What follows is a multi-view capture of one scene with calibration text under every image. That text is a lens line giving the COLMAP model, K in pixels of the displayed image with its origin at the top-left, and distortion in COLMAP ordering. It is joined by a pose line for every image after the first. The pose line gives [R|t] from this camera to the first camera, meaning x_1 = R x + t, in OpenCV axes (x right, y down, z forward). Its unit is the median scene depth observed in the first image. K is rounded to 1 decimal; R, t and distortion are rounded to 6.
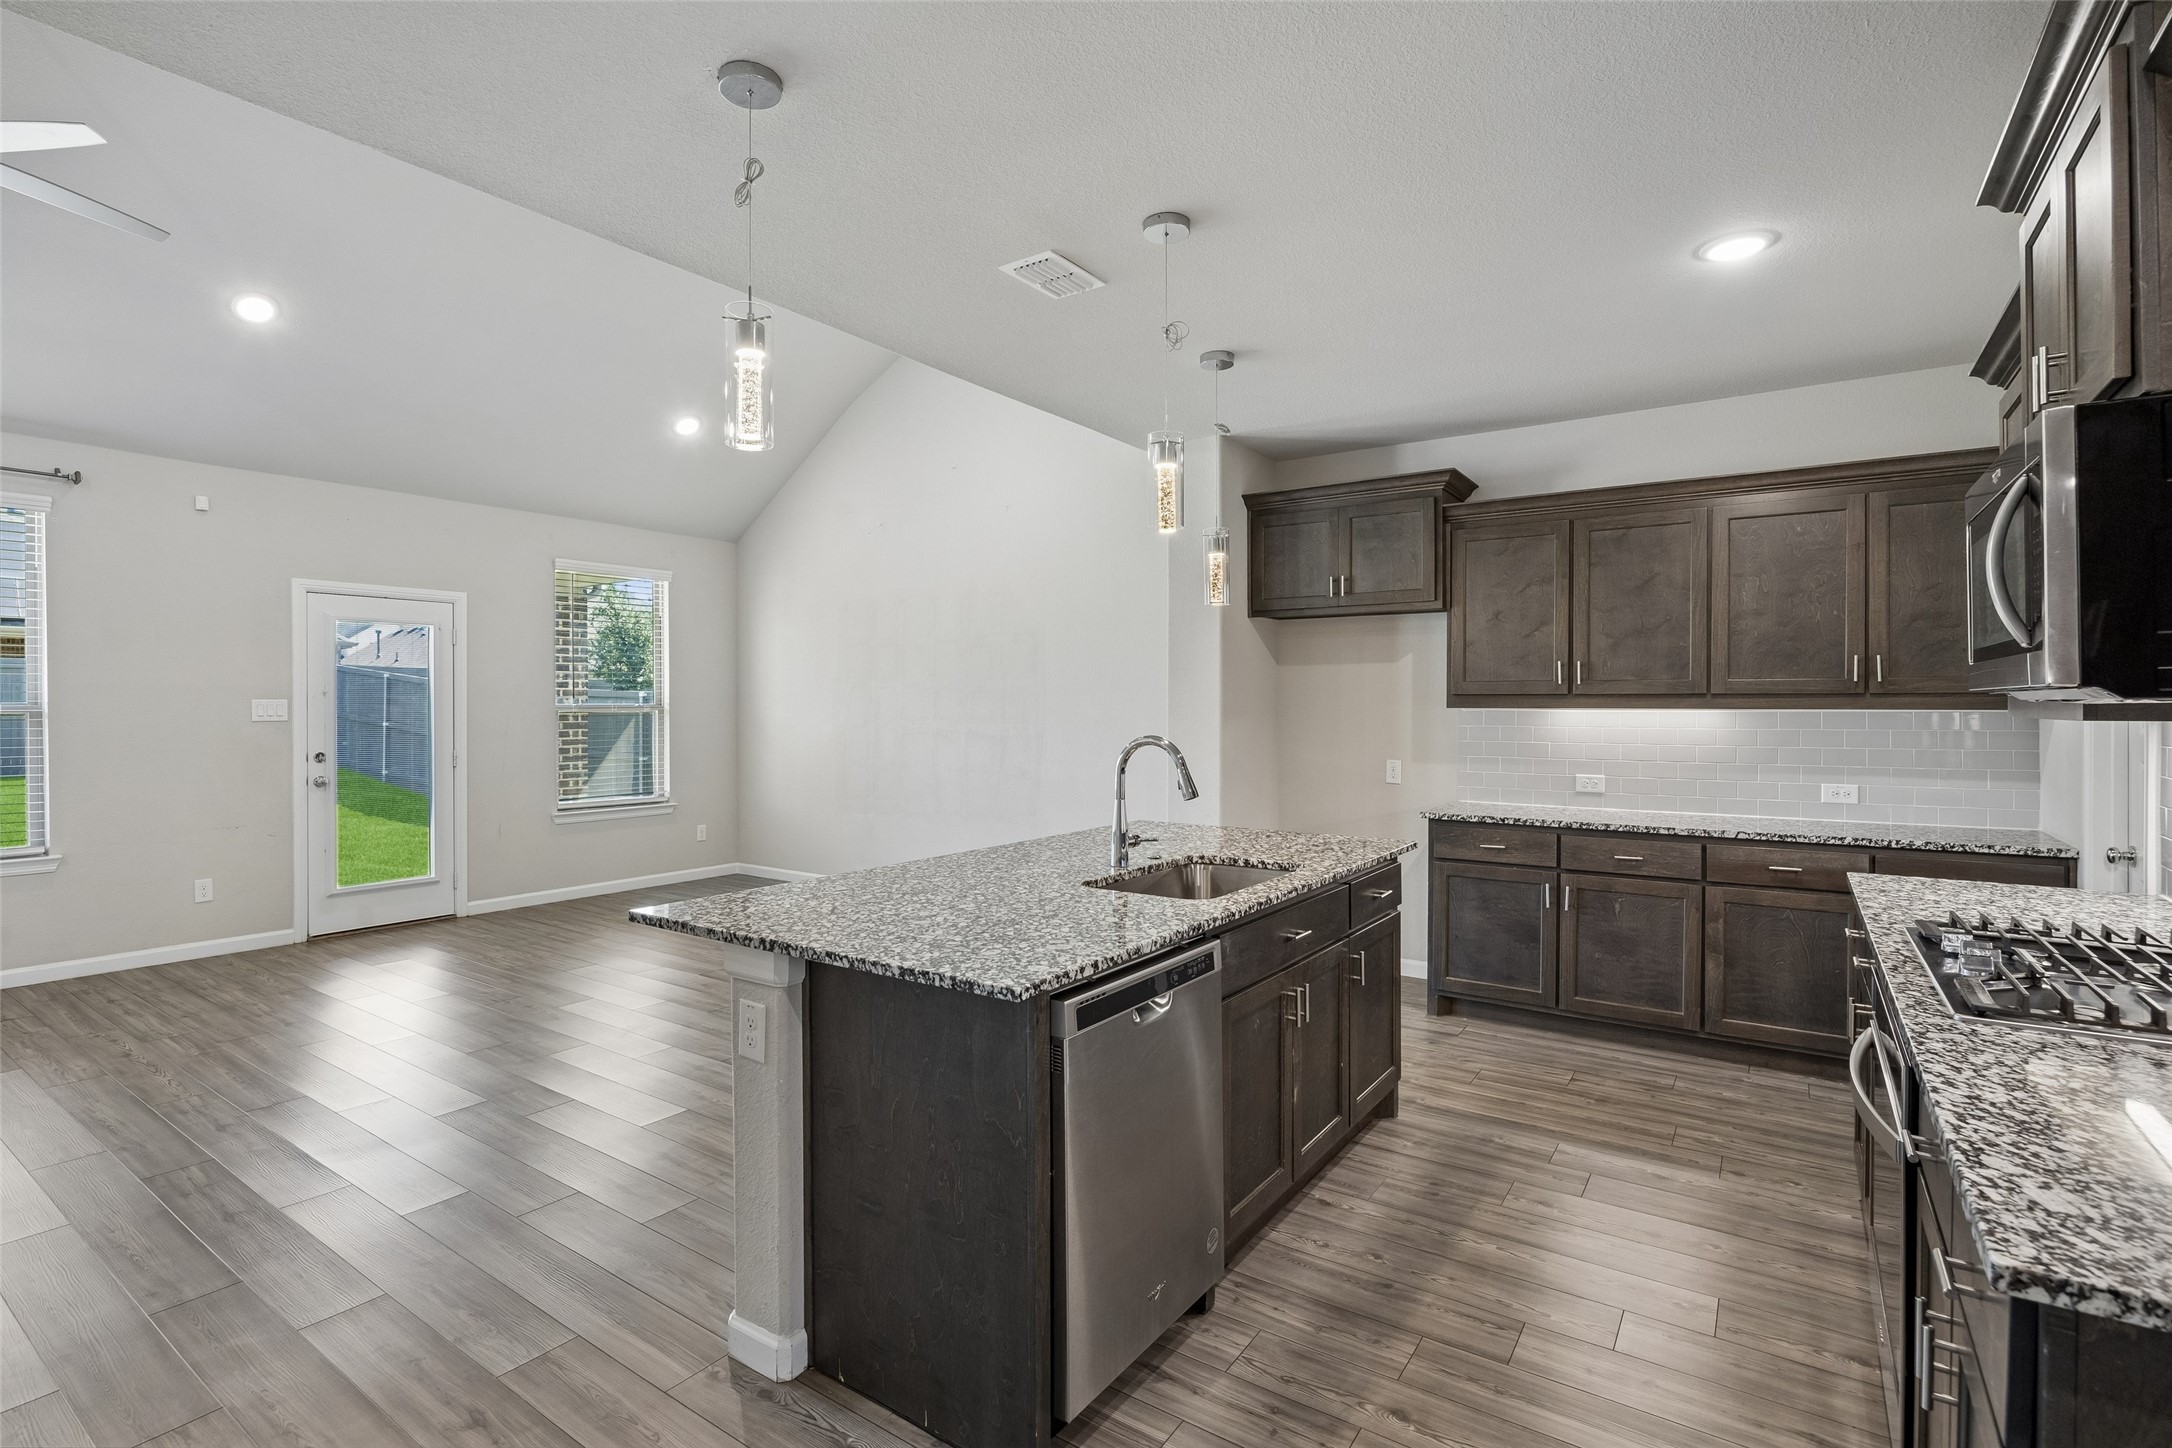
lens RADIAL K [[1016.6, 0, 1067.2], [0, 1016.6, 712.1], [0, 0, 1]] dist [-0.008895, 0.002741]
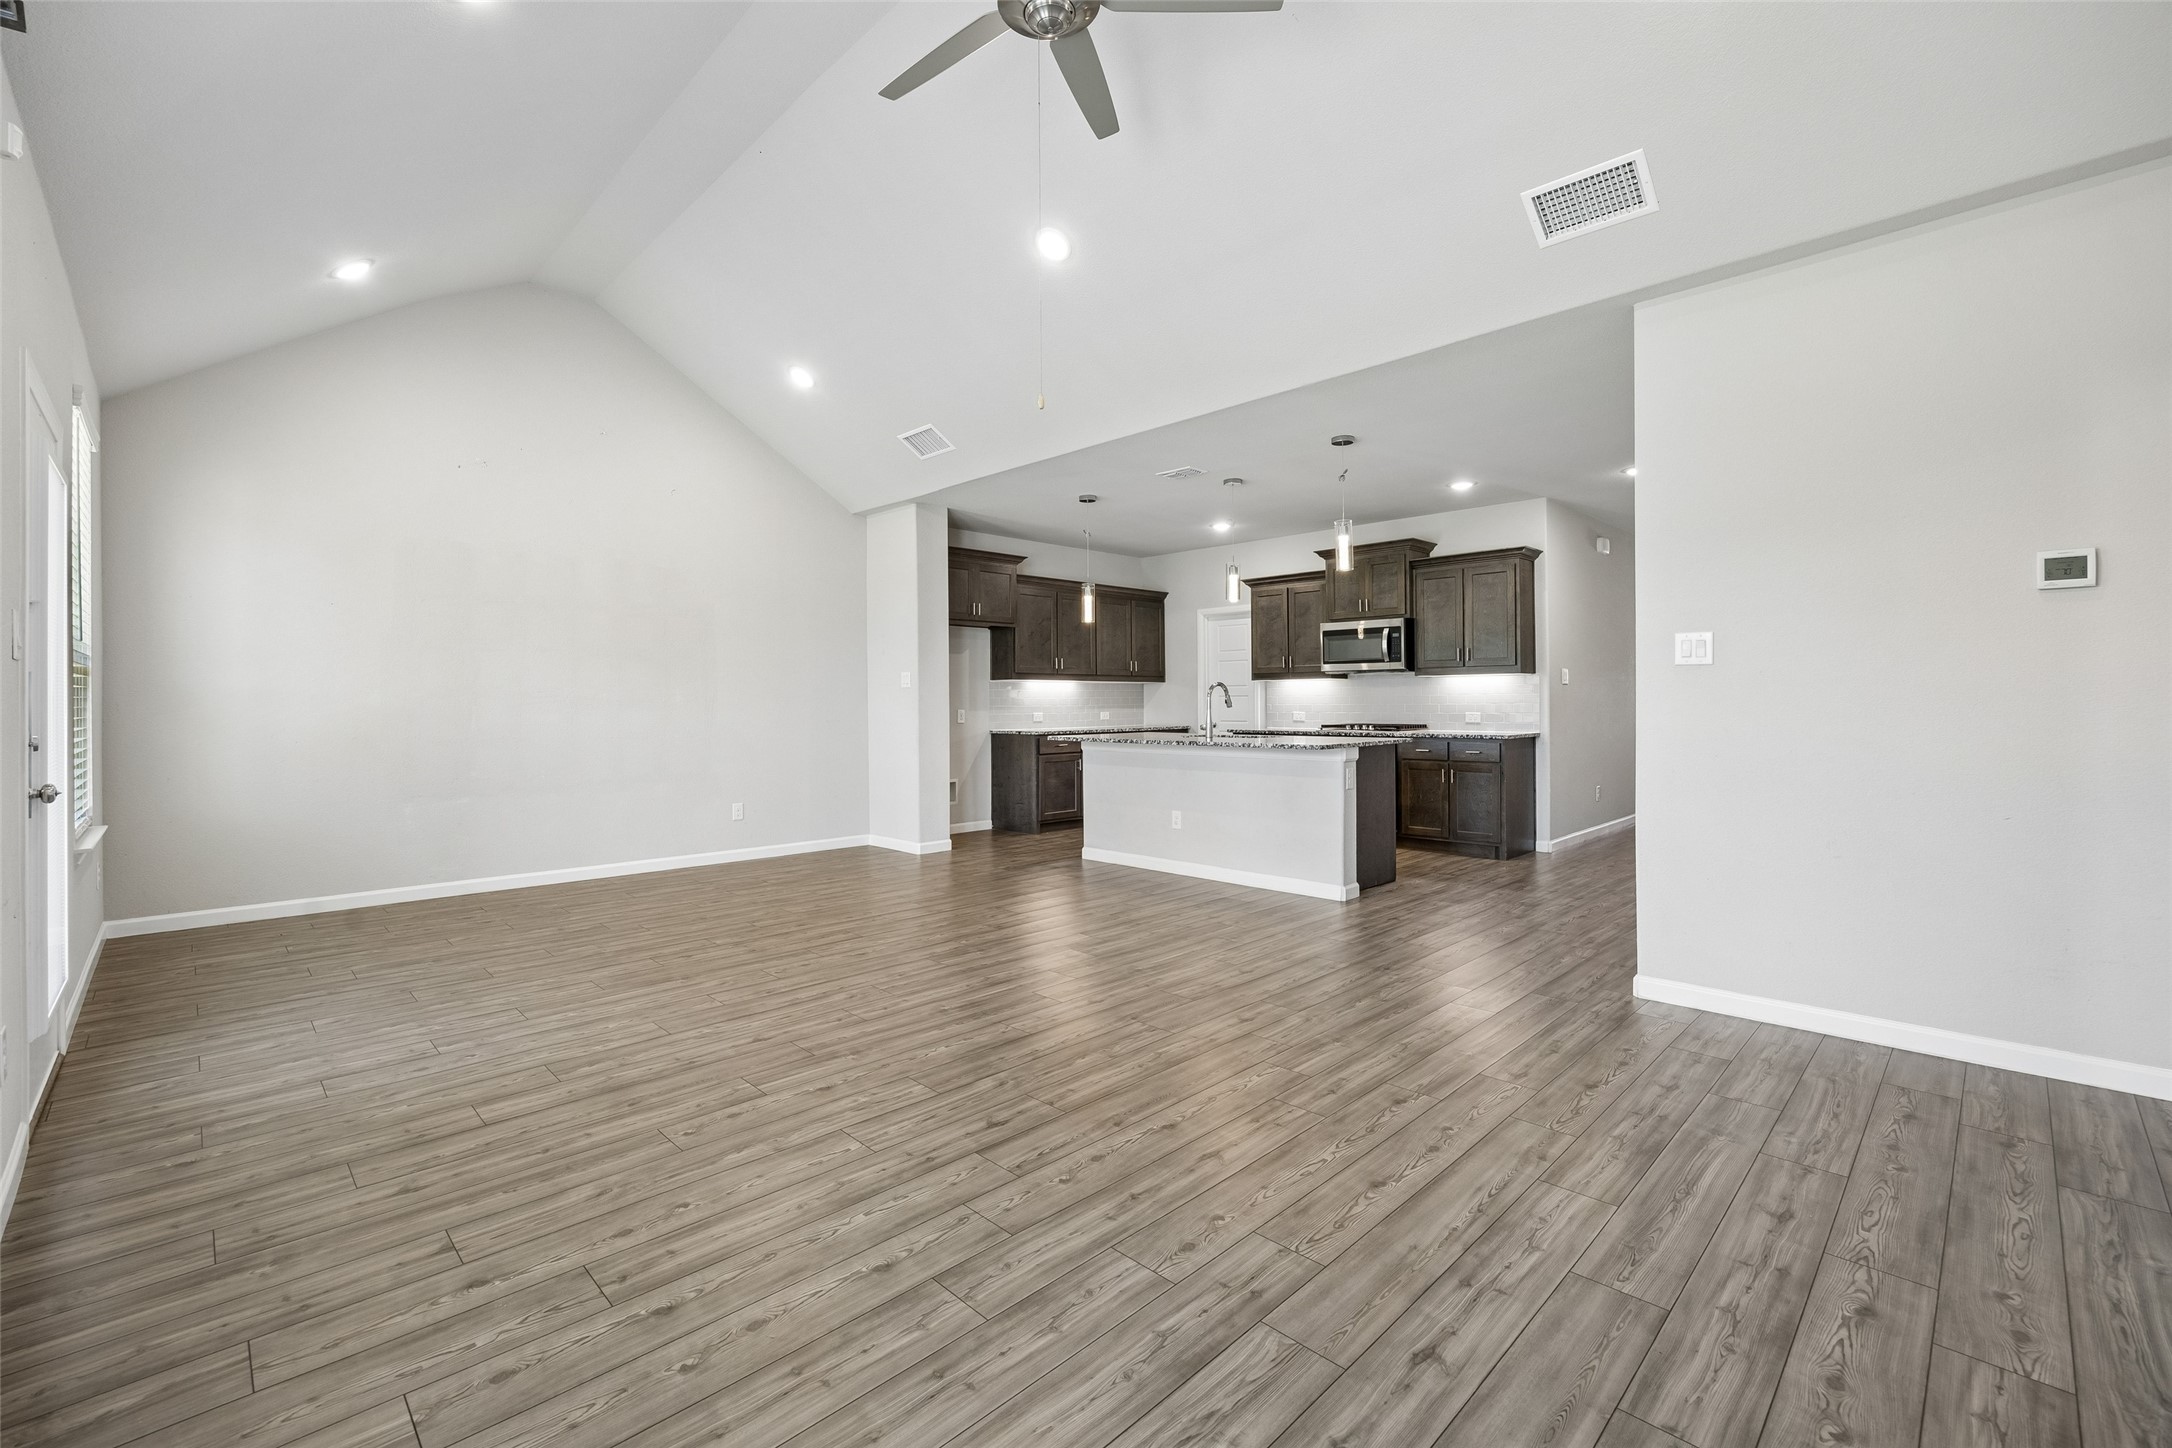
lens RADIAL K [[920.5, 0, 1068.6], [0, 920.5, 712.8], [0, 0, 1]] dist [-0.009535, 0.000947]
pose [[0.188139, -0.012634, 0.982061, -1.249344], [0.012484, 0.999867, 0.010471, 0.039910], [-0.982063, 0.010290, 0.188271, 0.539996]]
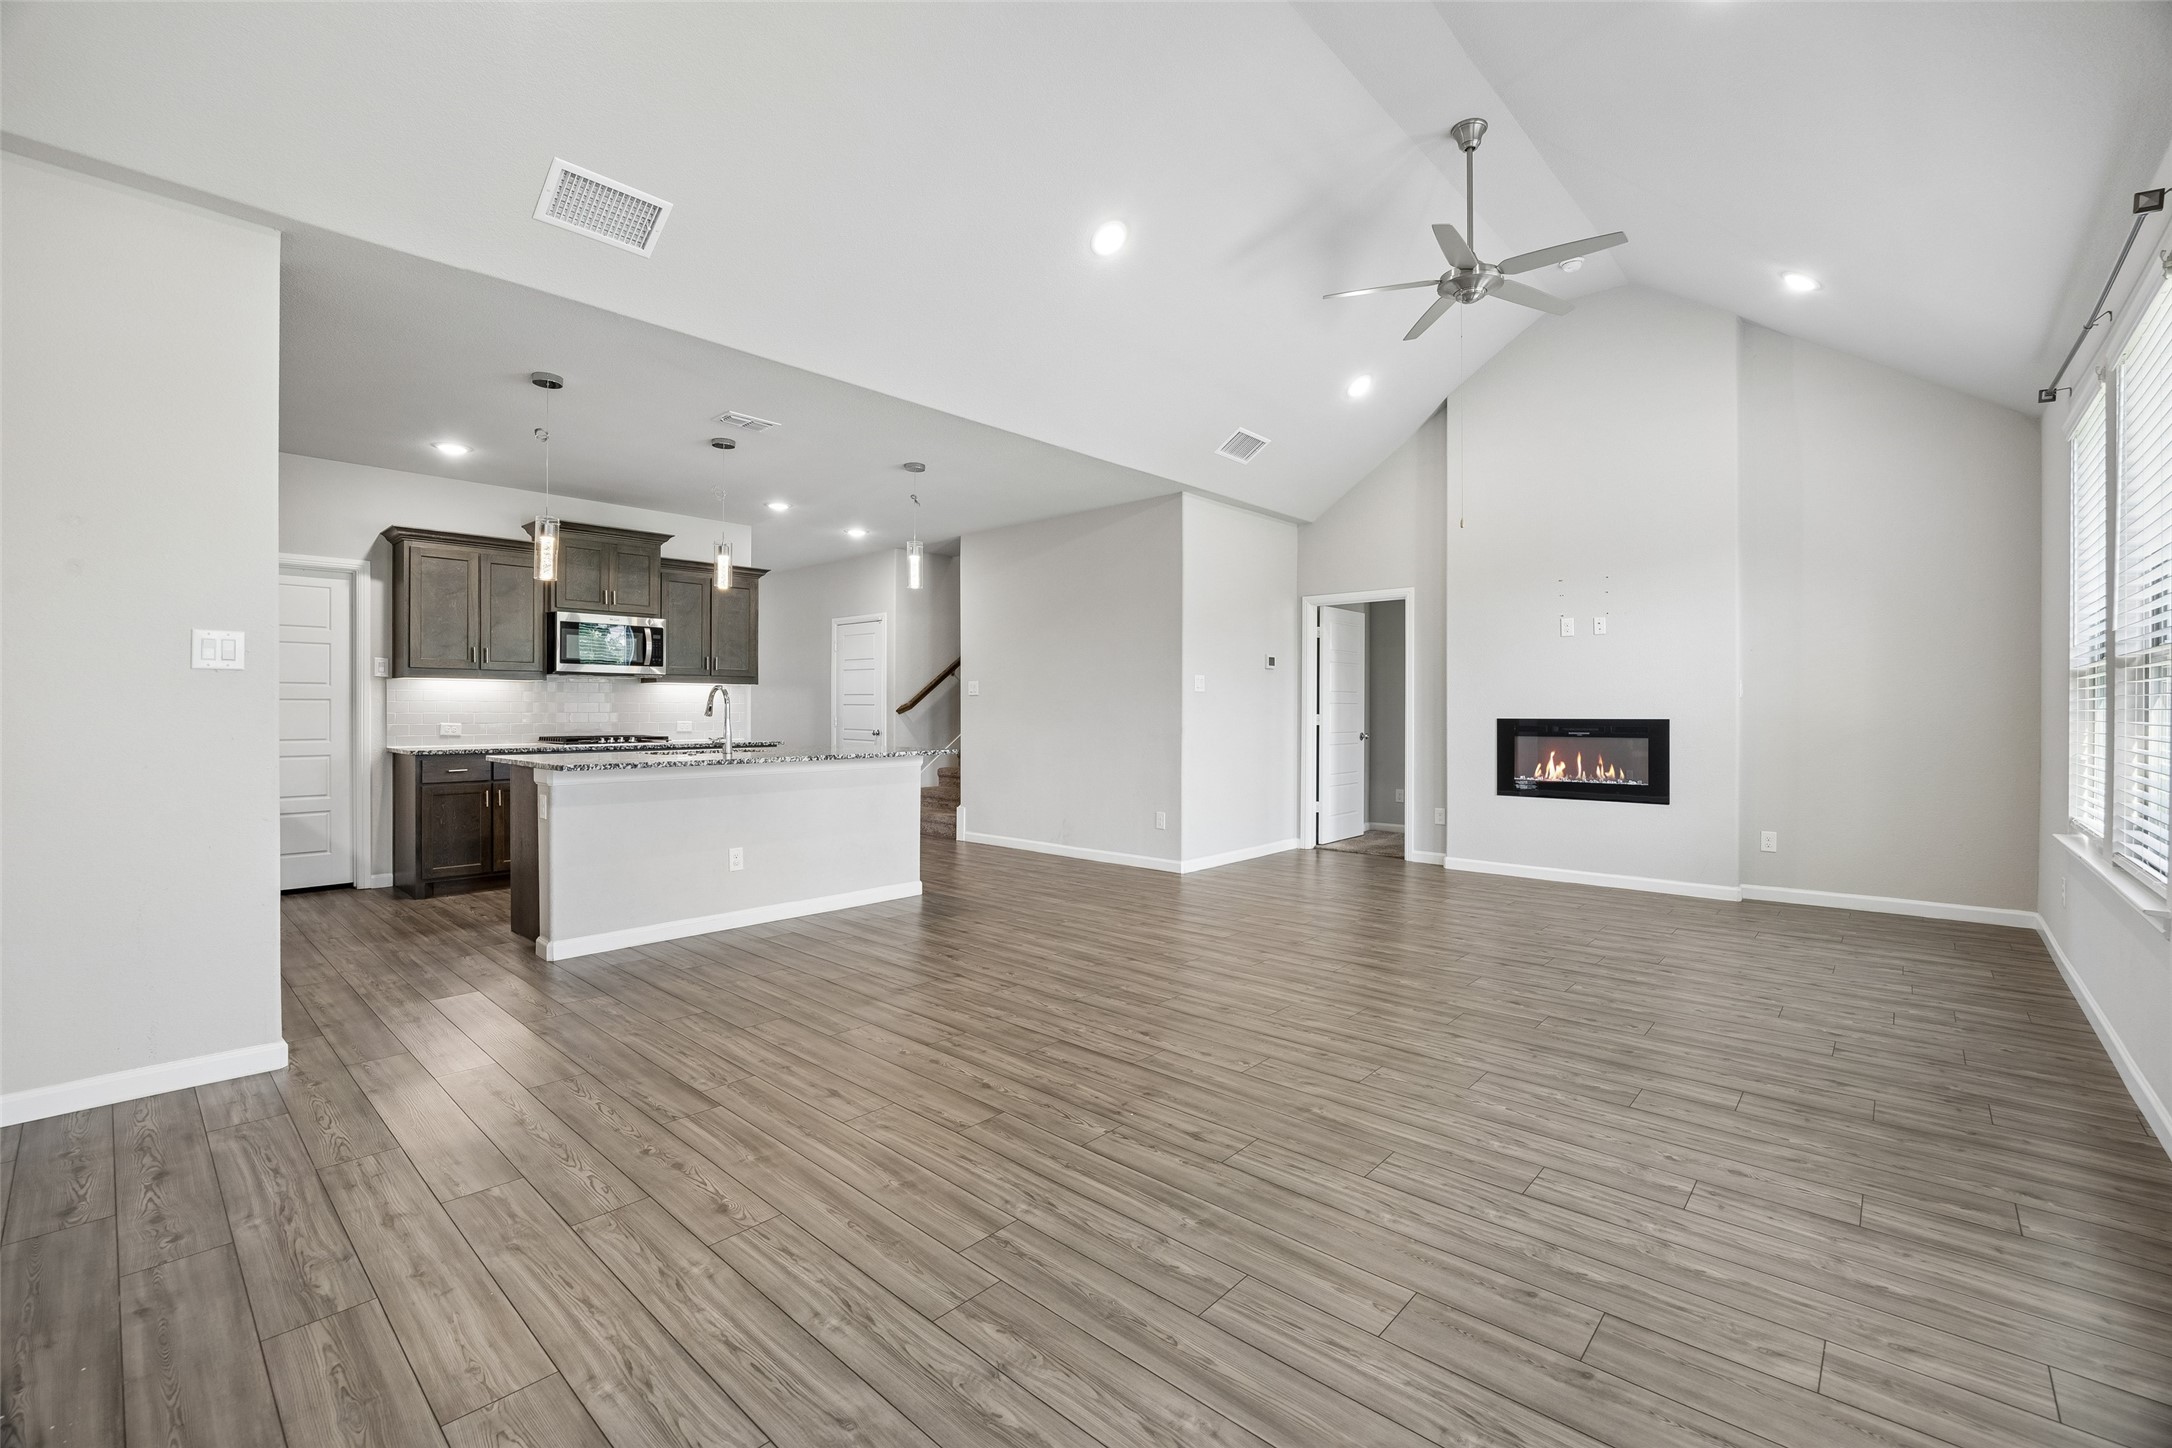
lens RADIAL K [[920.5, 0, 1083.6], [0, 920.5, 709.7], [0, 0, 1]] dist [-0.009535, 0.000947]
pose [[-0.992636, -0.003041, 0.121099, -0.484375], [-0.002188, 0.999972, 0.007175, 0.032317], [-0.121118, 0.006858, -0.992614, 1.554003]]
